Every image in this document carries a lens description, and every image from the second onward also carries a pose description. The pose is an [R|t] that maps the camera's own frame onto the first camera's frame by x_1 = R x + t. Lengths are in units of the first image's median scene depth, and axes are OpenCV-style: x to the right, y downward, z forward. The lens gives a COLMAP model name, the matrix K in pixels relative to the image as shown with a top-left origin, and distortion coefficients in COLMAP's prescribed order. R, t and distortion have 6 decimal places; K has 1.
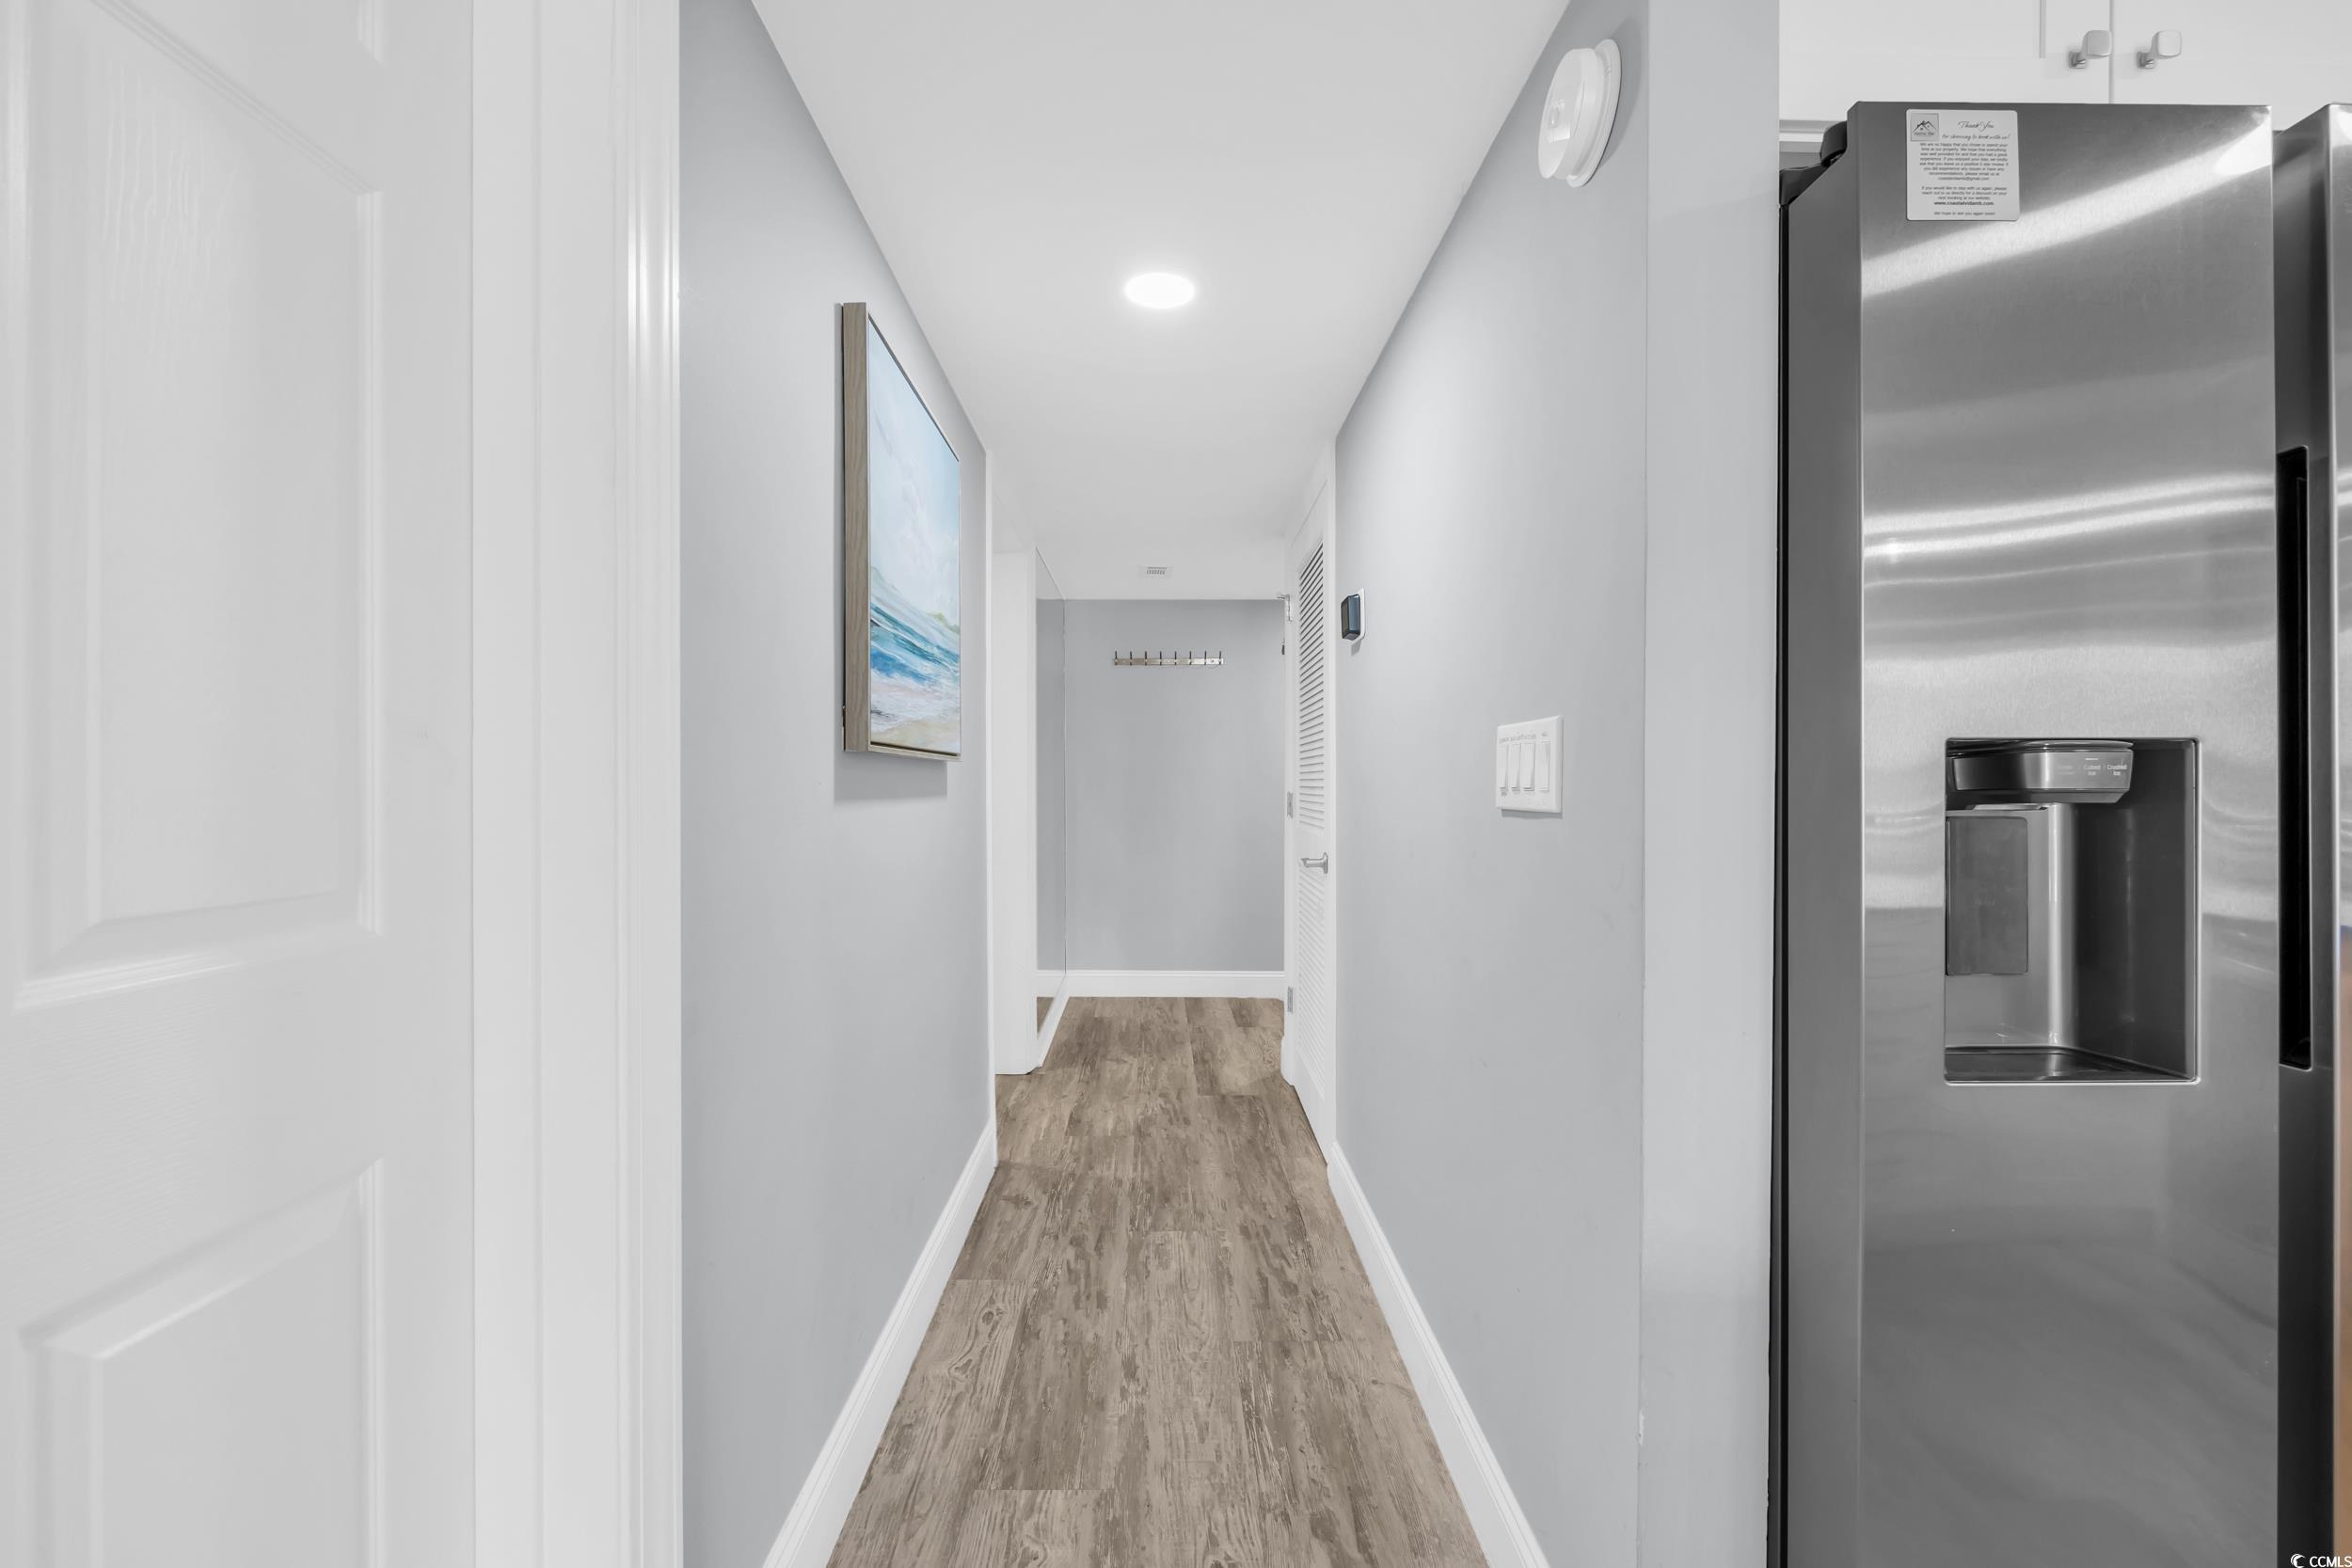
lens RADIAL K [[936.9, 0, 1160.2], [0, 936.9, 790.7], [0, 0, 1]] dist [-0.000540, -0.000198]
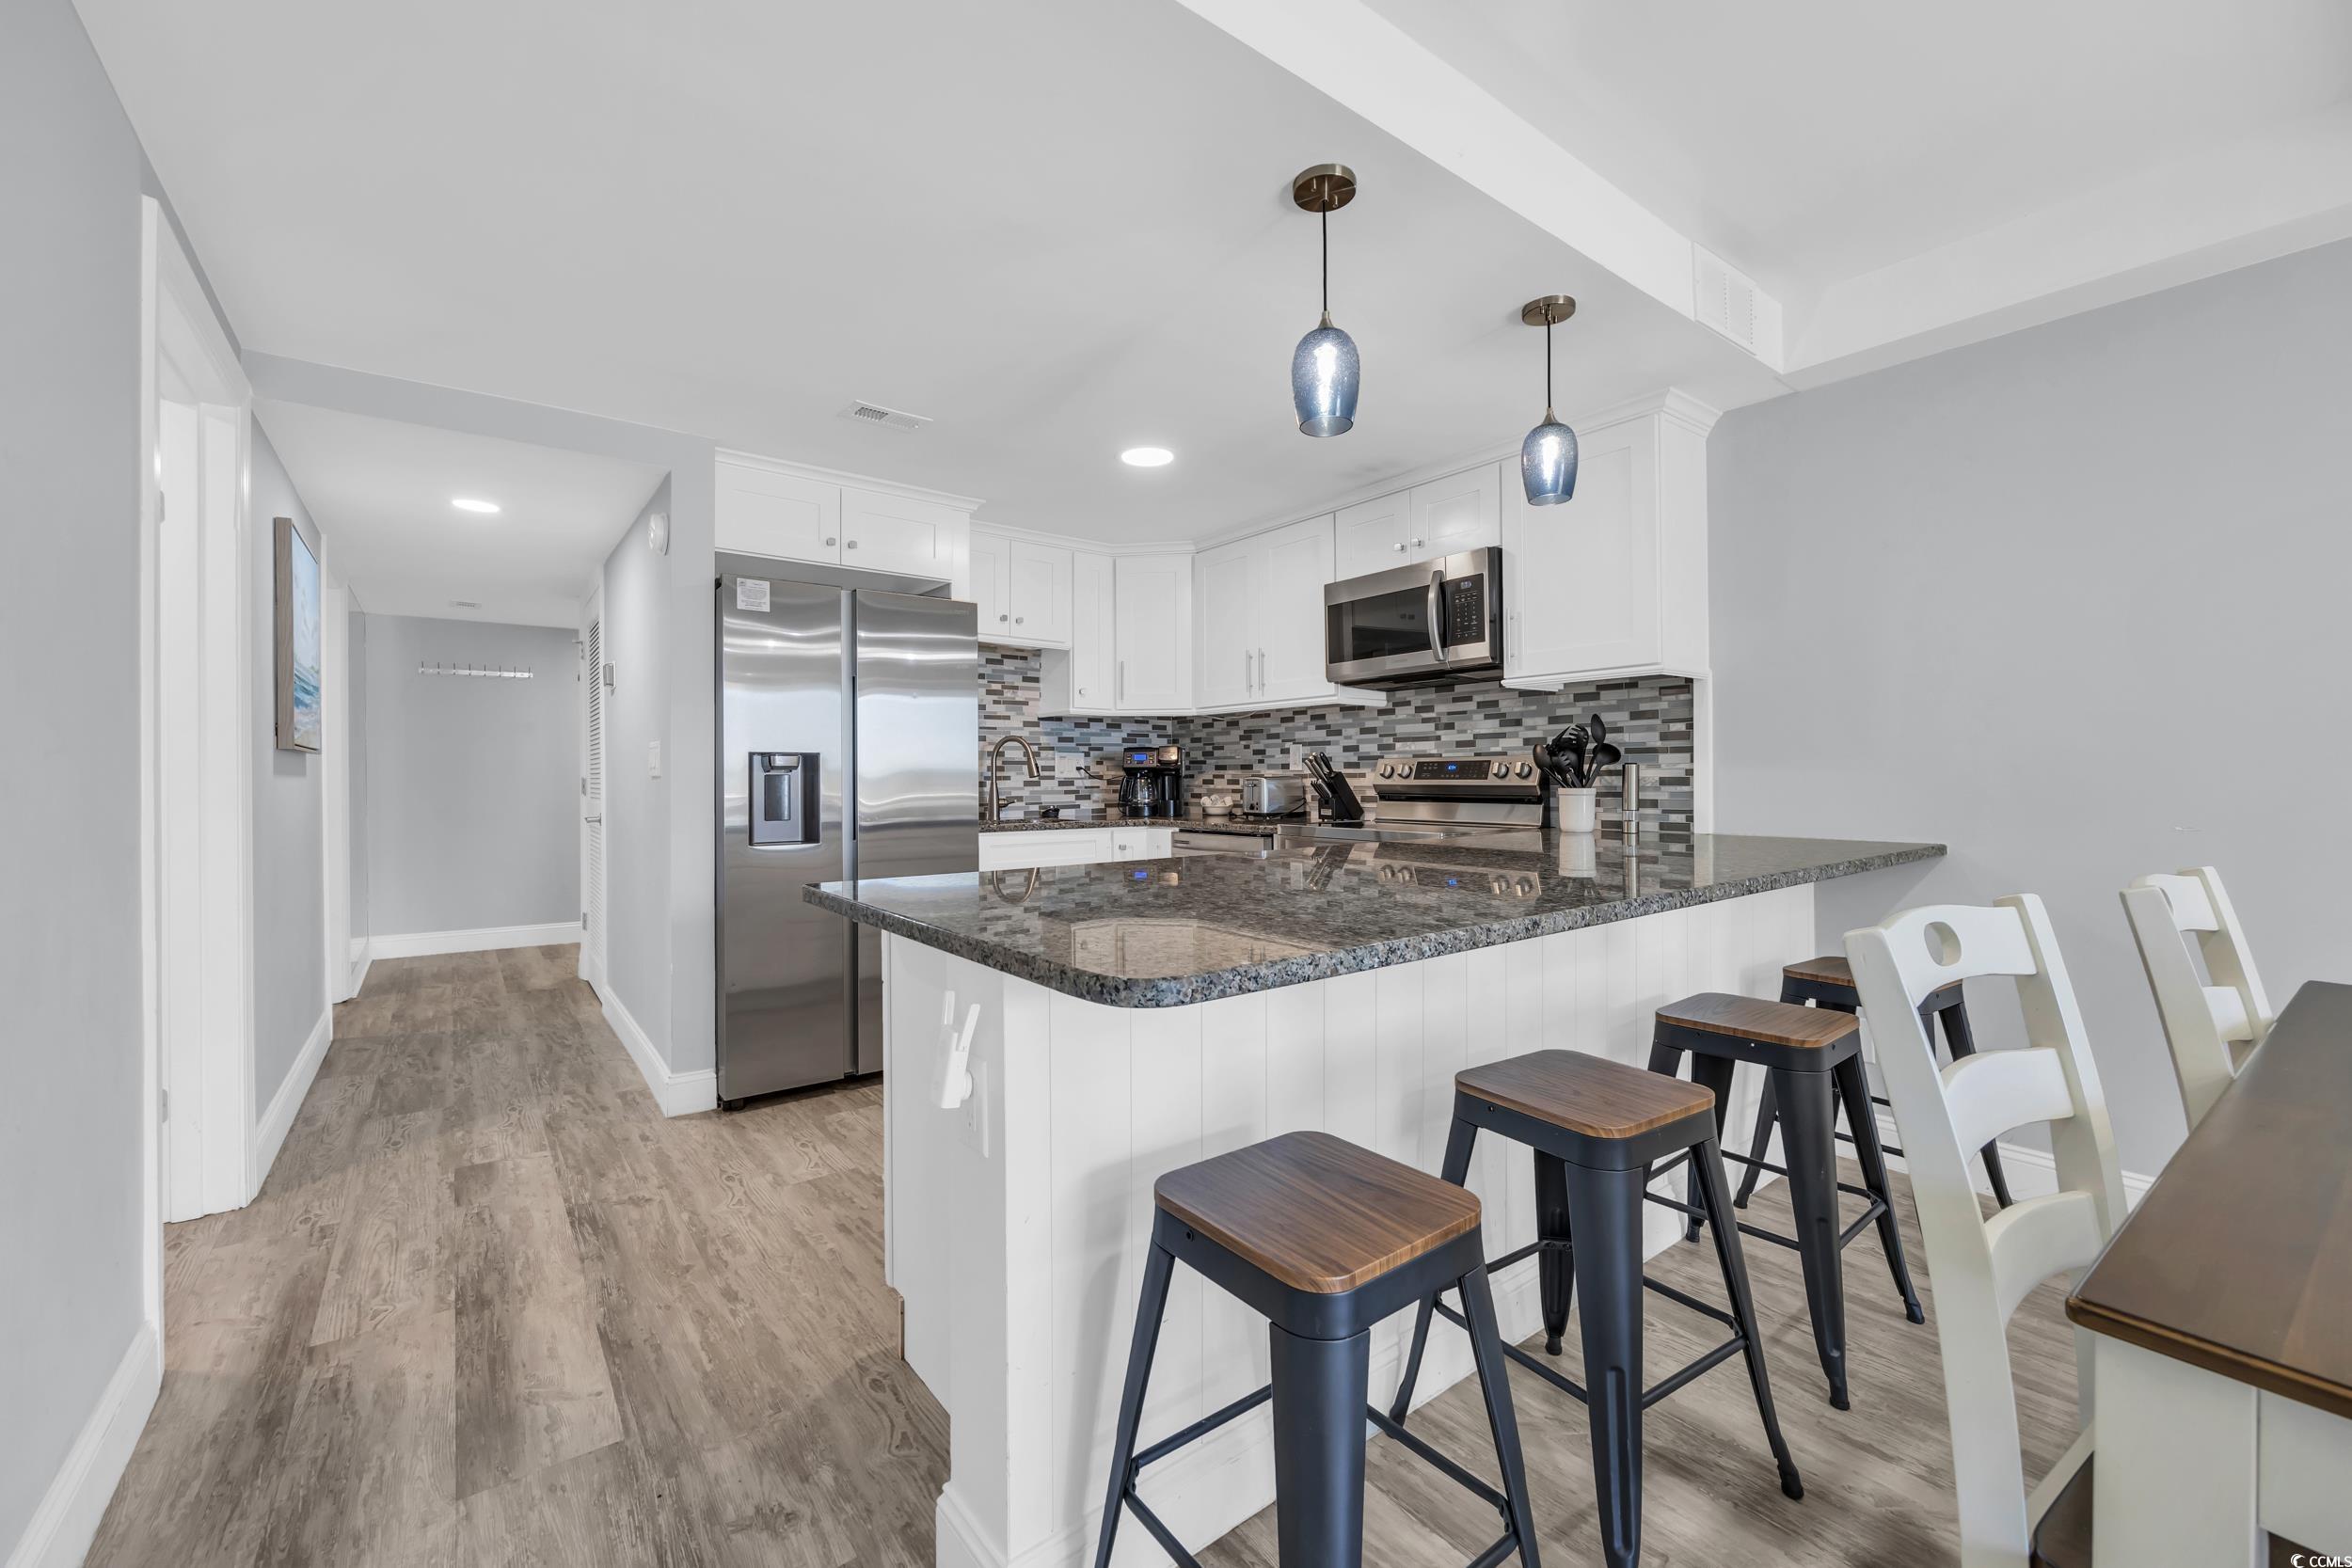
lens RADIAL K [[936.9, 0, 1157.6], [0, 936.9, 779.5], [0, 0, 1]] dist [-0.000540, -0.000198]
pose [[0.801463, -0.003726, 0.598033, -0.029037], [0.008254, 0.999954, -0.004832, 0.034276], [-0.597987, 0.008809, 0.801457, -1.237035]]
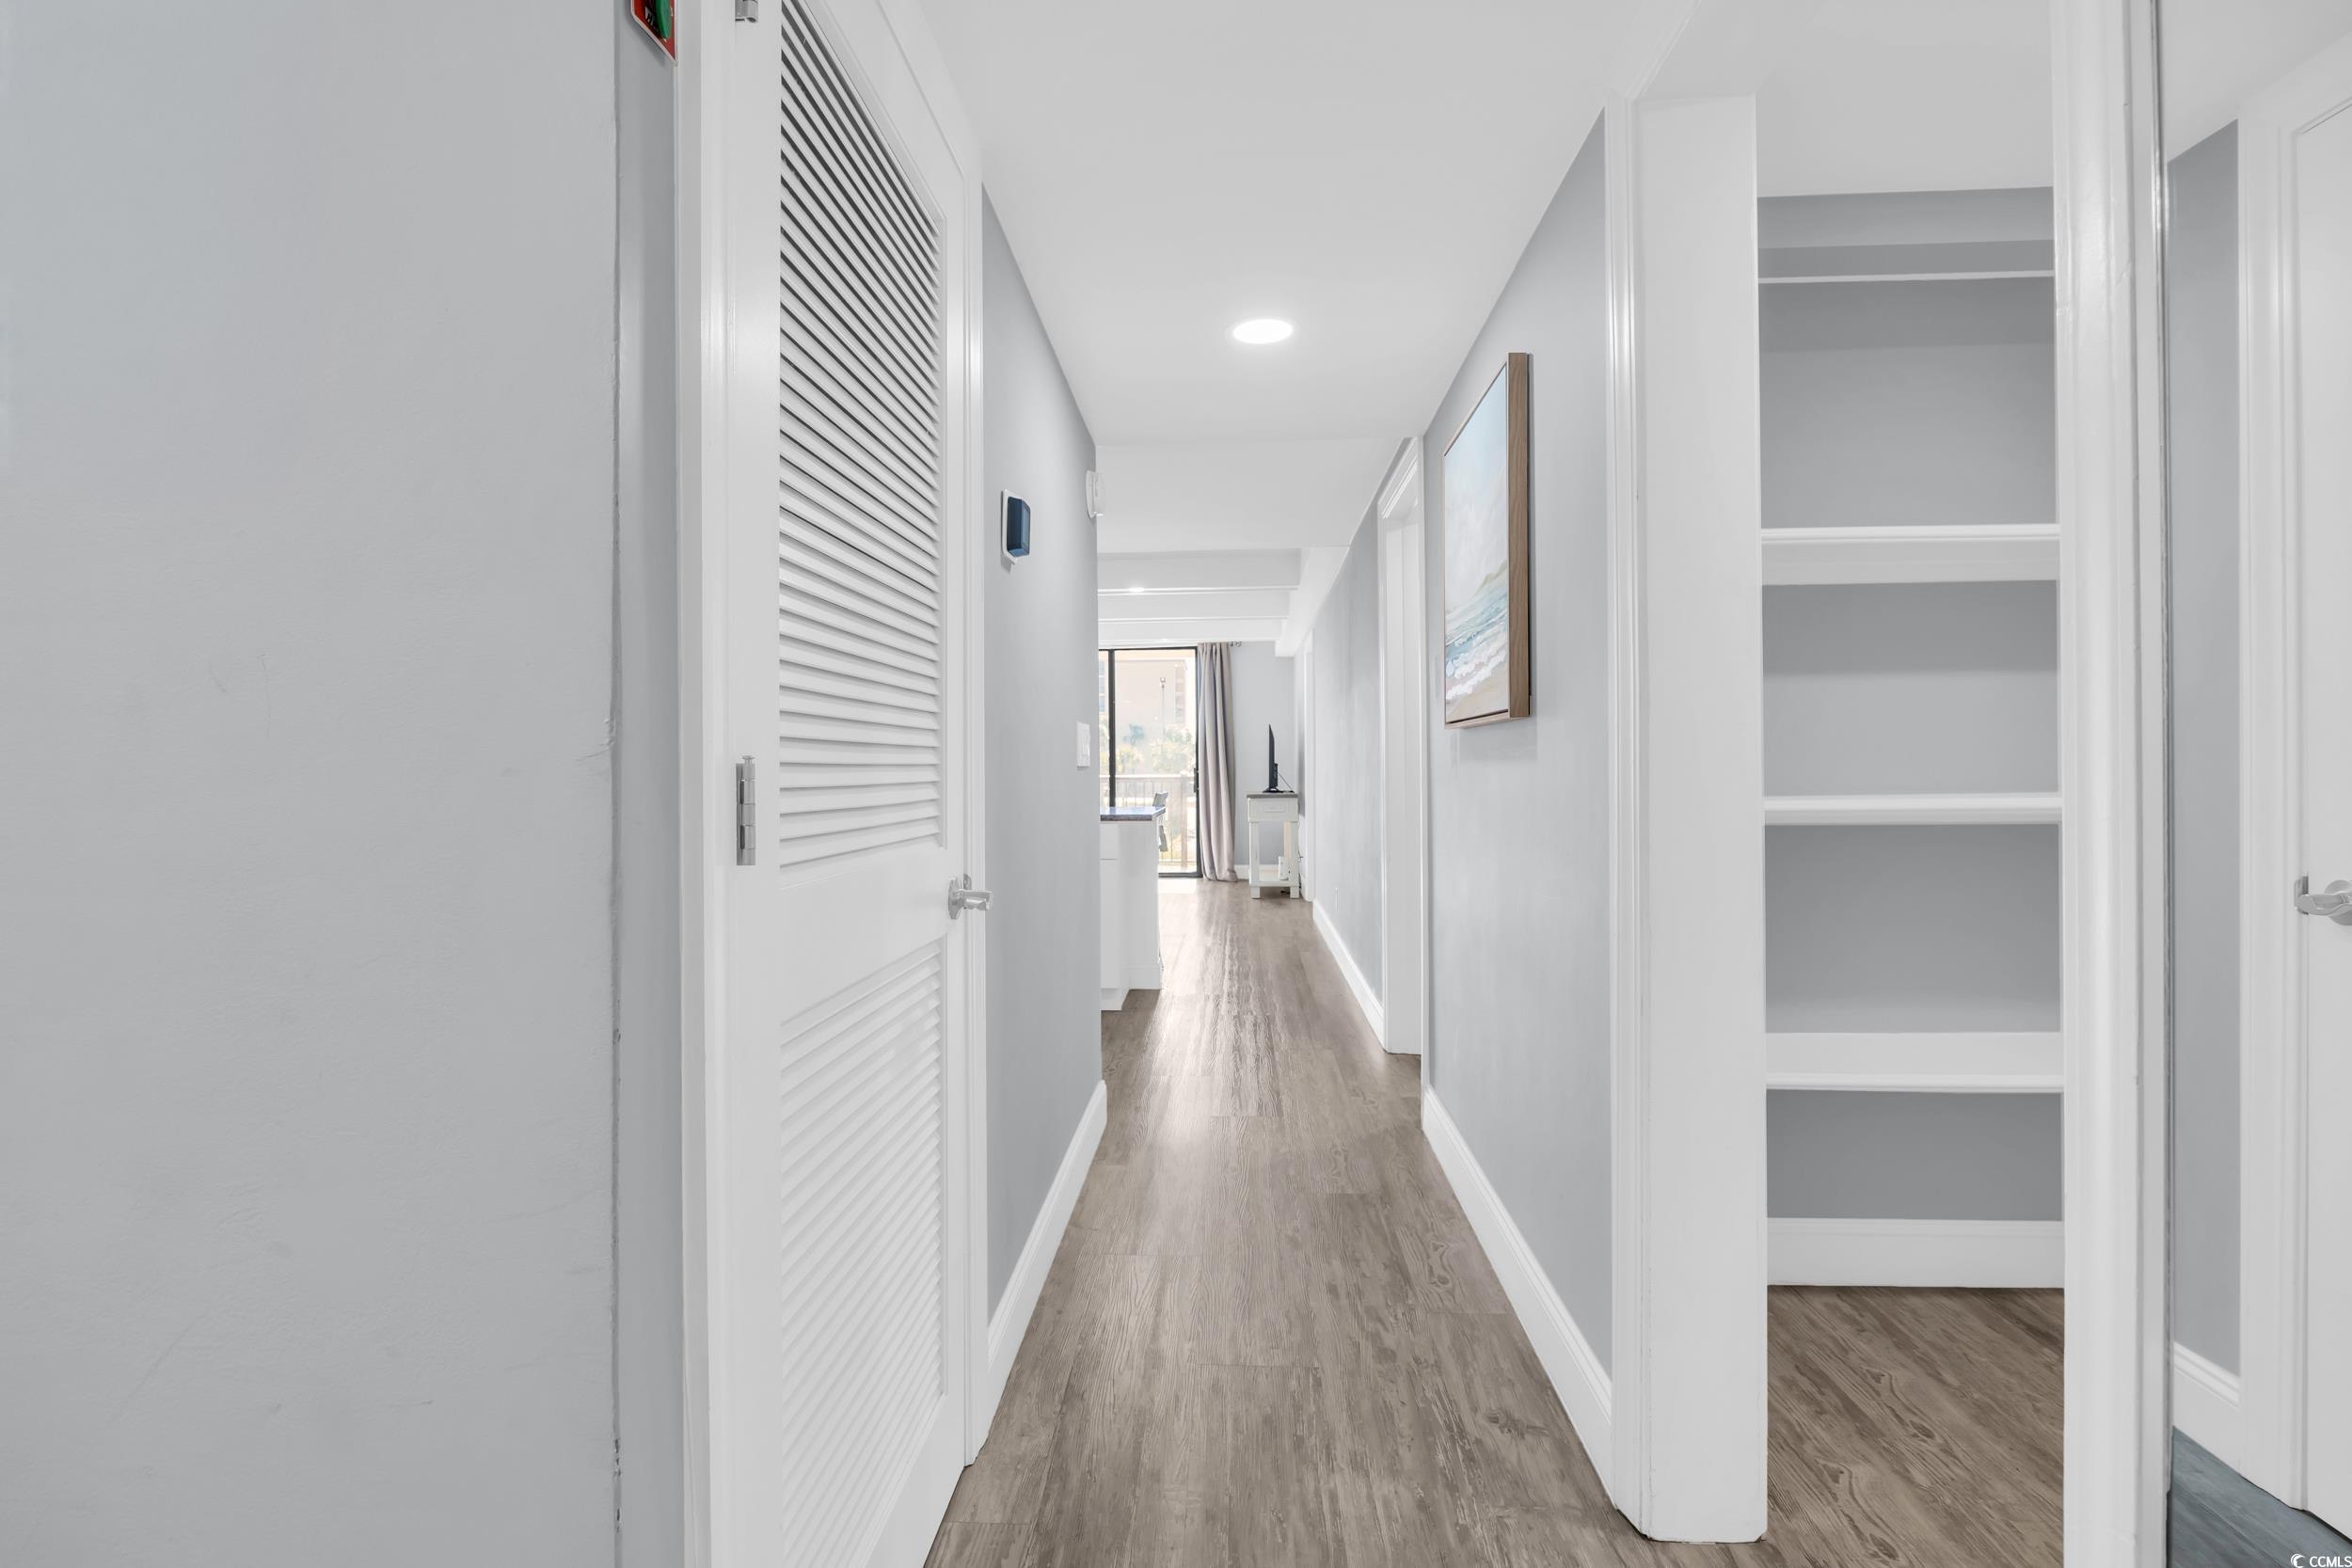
lens RADIAL K [[936.9, 0, 1177.9], [0, 936.9, 768.1], [0, 0, 1]] dist [-0.000540, -0.000198]
pose [[-0.997574, 0.004738, 0.069450, 0.026783], [0.005190, 0.999967, 0.006328, 0.007127], [-0.069418, 0.006673, -0.997565, 2.002736]]
